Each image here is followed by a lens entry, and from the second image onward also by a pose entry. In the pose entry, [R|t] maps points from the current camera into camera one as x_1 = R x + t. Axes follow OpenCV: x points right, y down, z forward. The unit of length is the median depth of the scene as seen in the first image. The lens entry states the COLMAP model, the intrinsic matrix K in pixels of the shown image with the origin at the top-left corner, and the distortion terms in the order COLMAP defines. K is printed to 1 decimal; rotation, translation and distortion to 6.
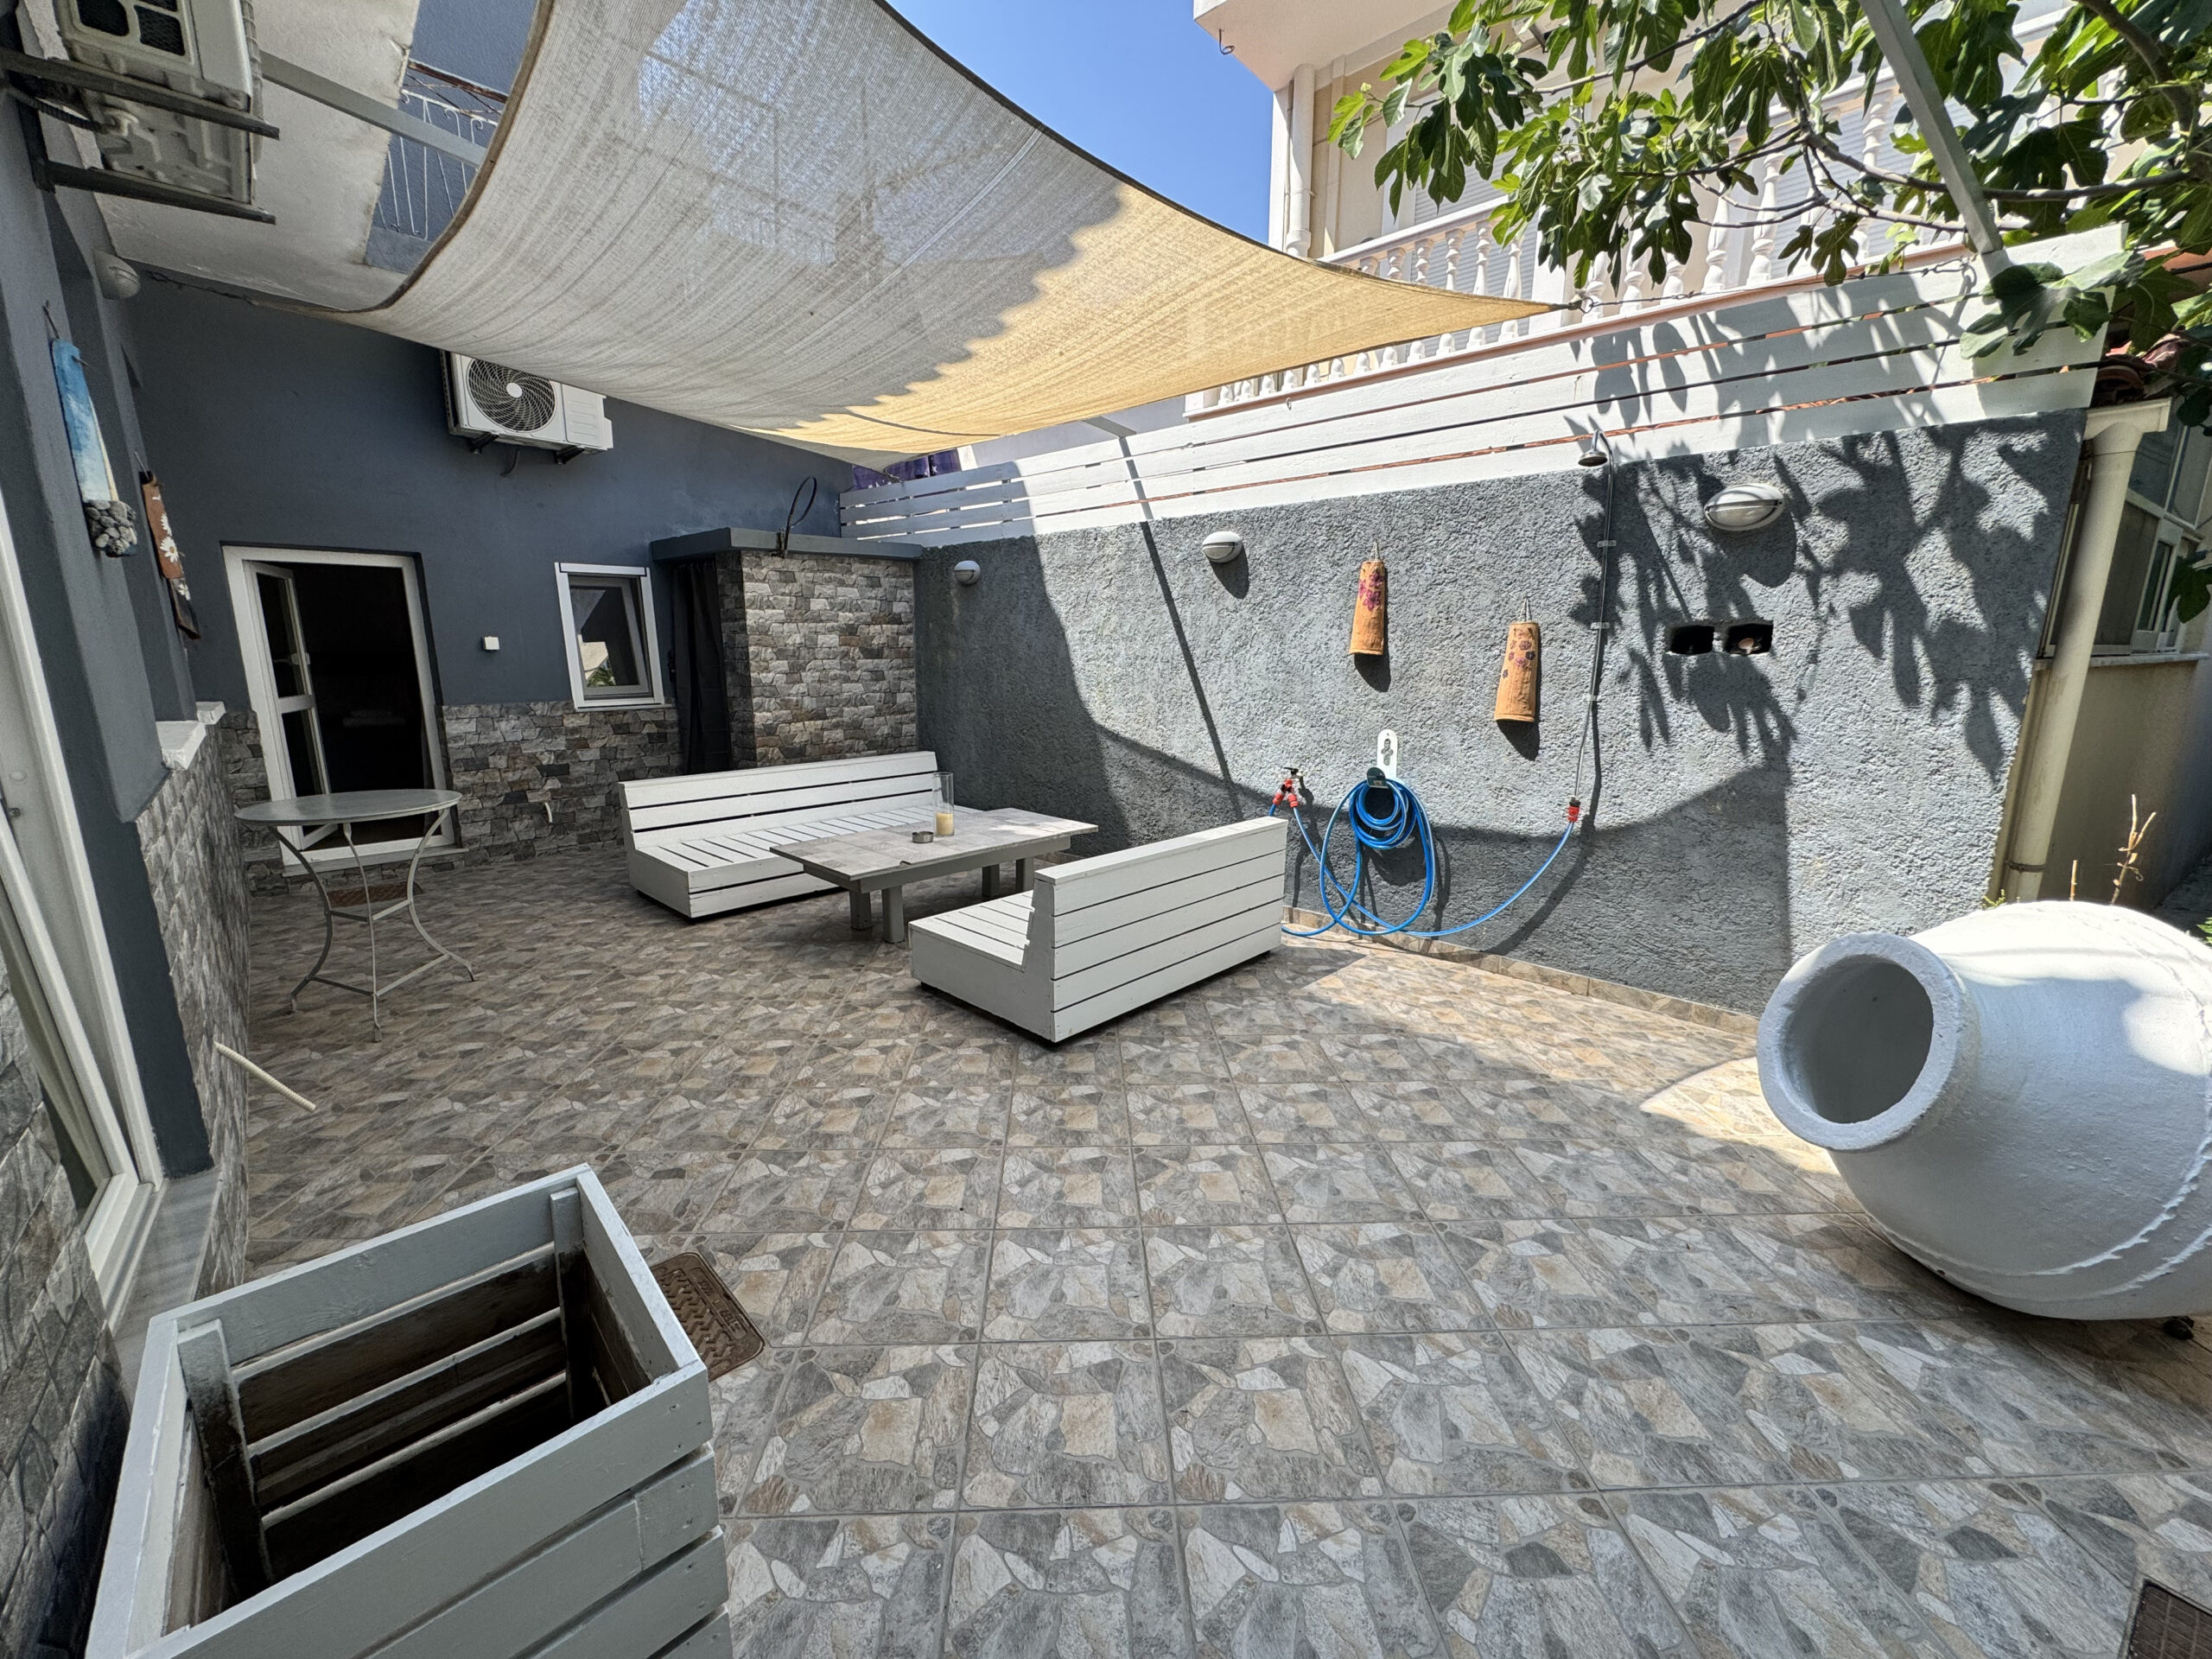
lens RADIAL K [[877.7, 0, 1097.9], [0, 877.7, 821.2], [0, 0, 1]] dist [-0.003121, 0.000489]
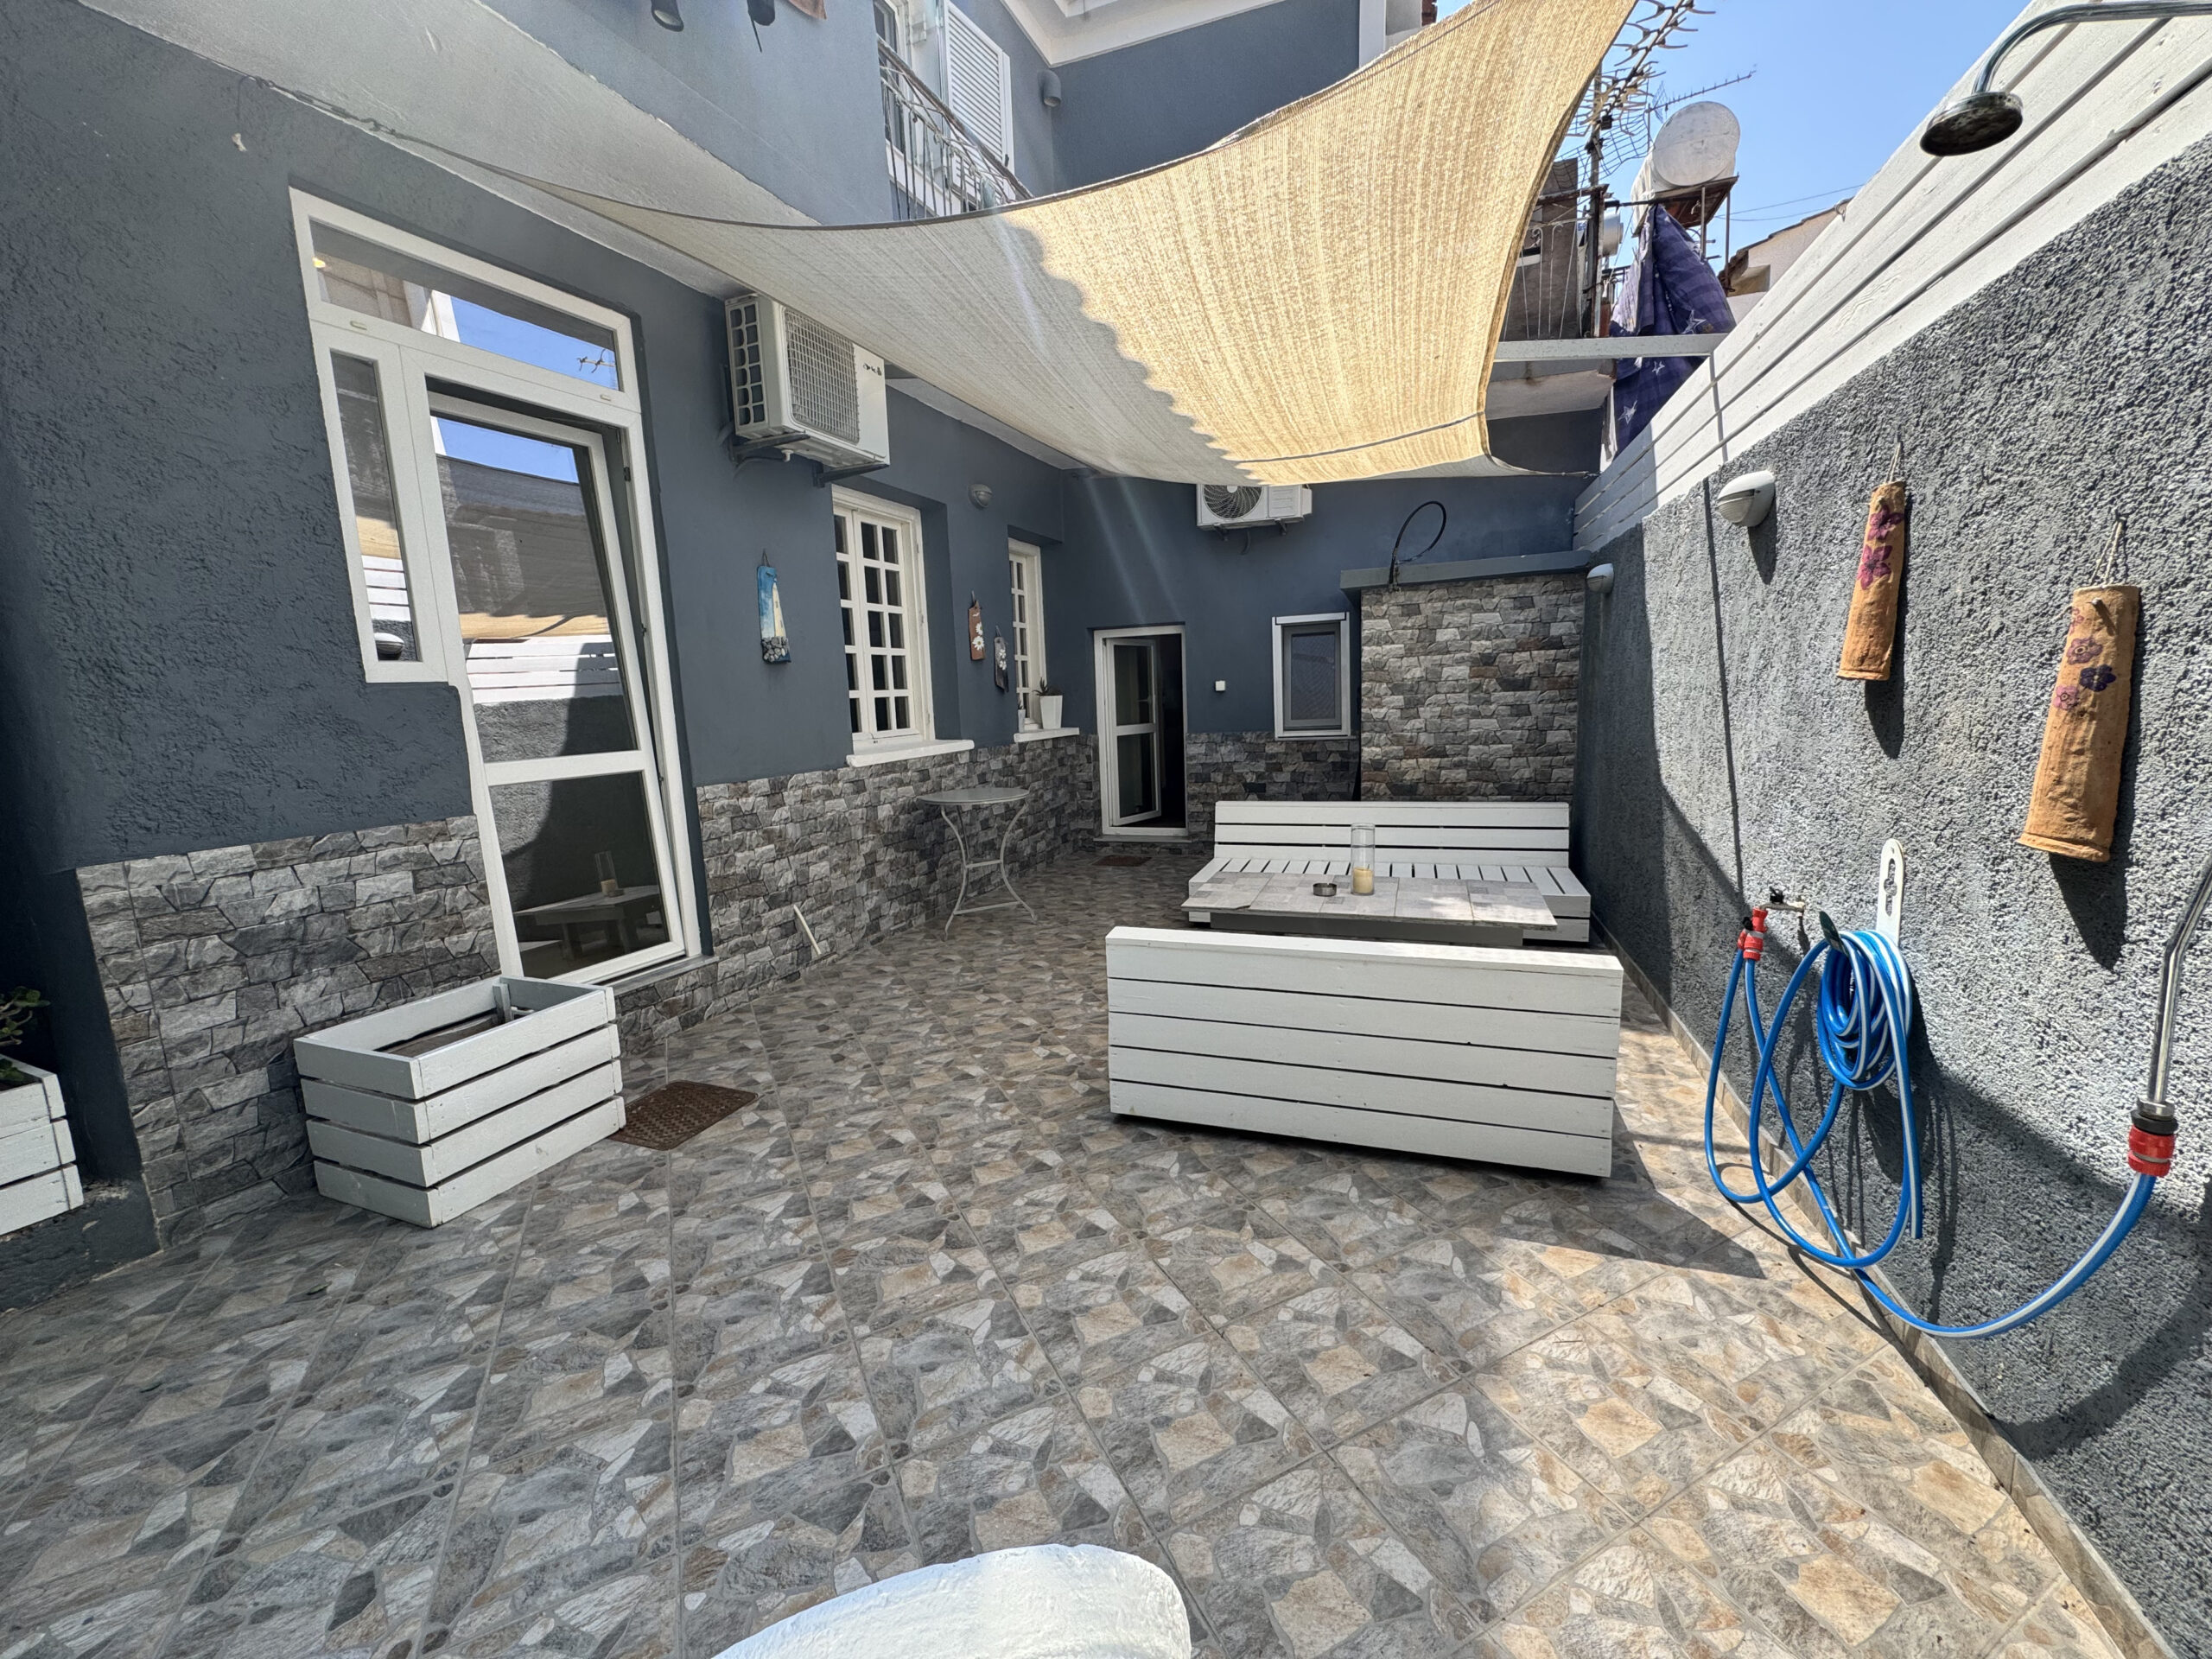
lens RADIAL K [[877.7, 0, 1108.1], [0, 877.7, 822.4], [0, 0, 1]] dist [-0.003121, 0.000489]
pose [[0.419454, 0.116272, -0.900299, 0.585638], [-0.139153, 0.988277, 0.062802, -0.086270], [0.897048, 0.098937, 0.430717, 0.435068]]
